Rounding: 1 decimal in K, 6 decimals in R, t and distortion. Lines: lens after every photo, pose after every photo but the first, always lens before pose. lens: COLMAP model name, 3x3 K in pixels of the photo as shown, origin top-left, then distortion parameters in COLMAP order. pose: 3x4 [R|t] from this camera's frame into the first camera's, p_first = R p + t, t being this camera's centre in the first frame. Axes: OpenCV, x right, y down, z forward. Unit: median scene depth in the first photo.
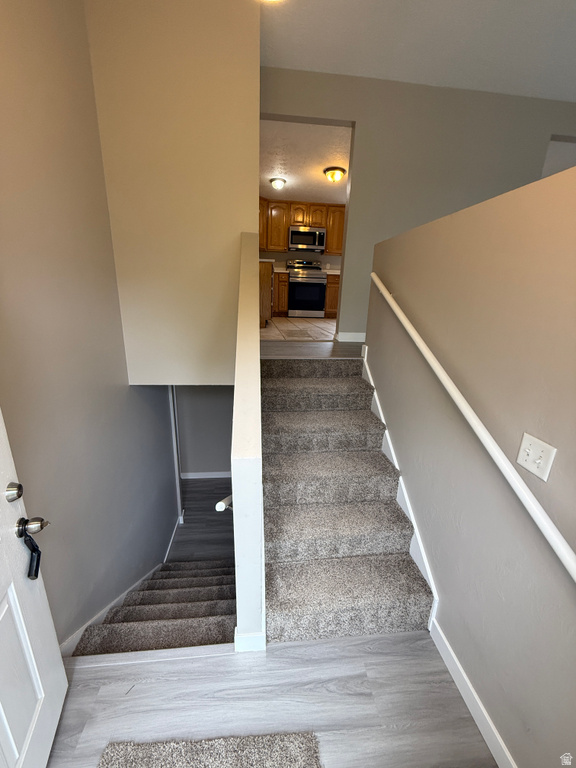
lens RADIAL K [[305.1, 0, 288.9], [0, 305.1, 383.7], [0, 0, 1]] dist [0.006007, -0.000369]
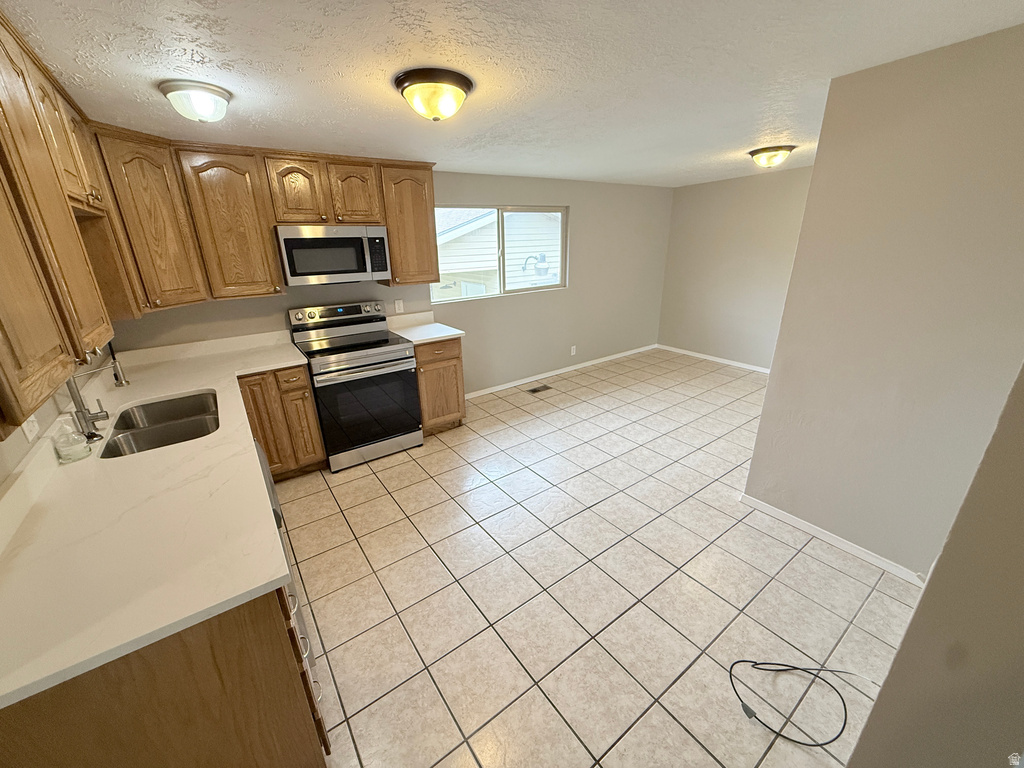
lens RADIAL K [[406.9, 0, 508.9], [0, 406.9, 384.1], [0, 0, 1]] dist [0.006007, -0.000369]
pose [[0.871351, -0.213863, 0.441599, -0.010003], [0.184424, 0.976768, 0.109141, -0.343333], [-0.454681, -0.013658, 0.890550, 0.478948]]
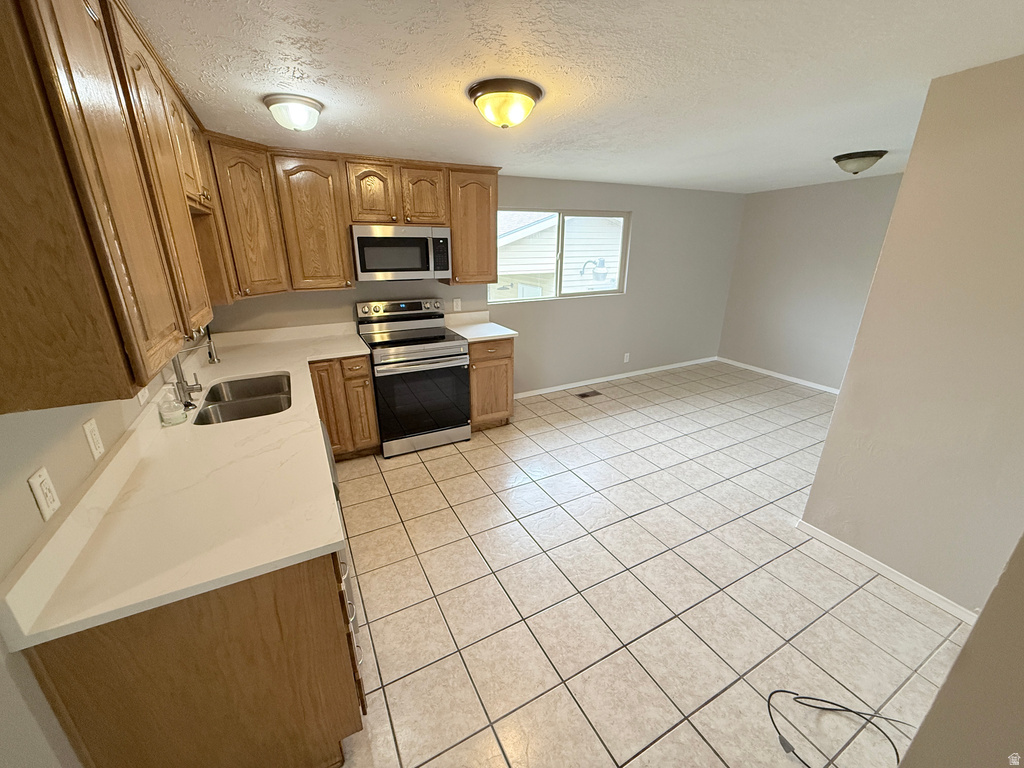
lens RADIAL K [[406.9, 0, 510.3], [0, 406.9, 383.8], [0, 0, 1]] dist [0.006007, -0.000369]
pose [[0.930598, -0.148289, 0.334660, -0.012281], [0.127475, 0.988324, 0.083457, -0.341531], [-0.343129, -0.035004, 0.938636, 0.471684]]
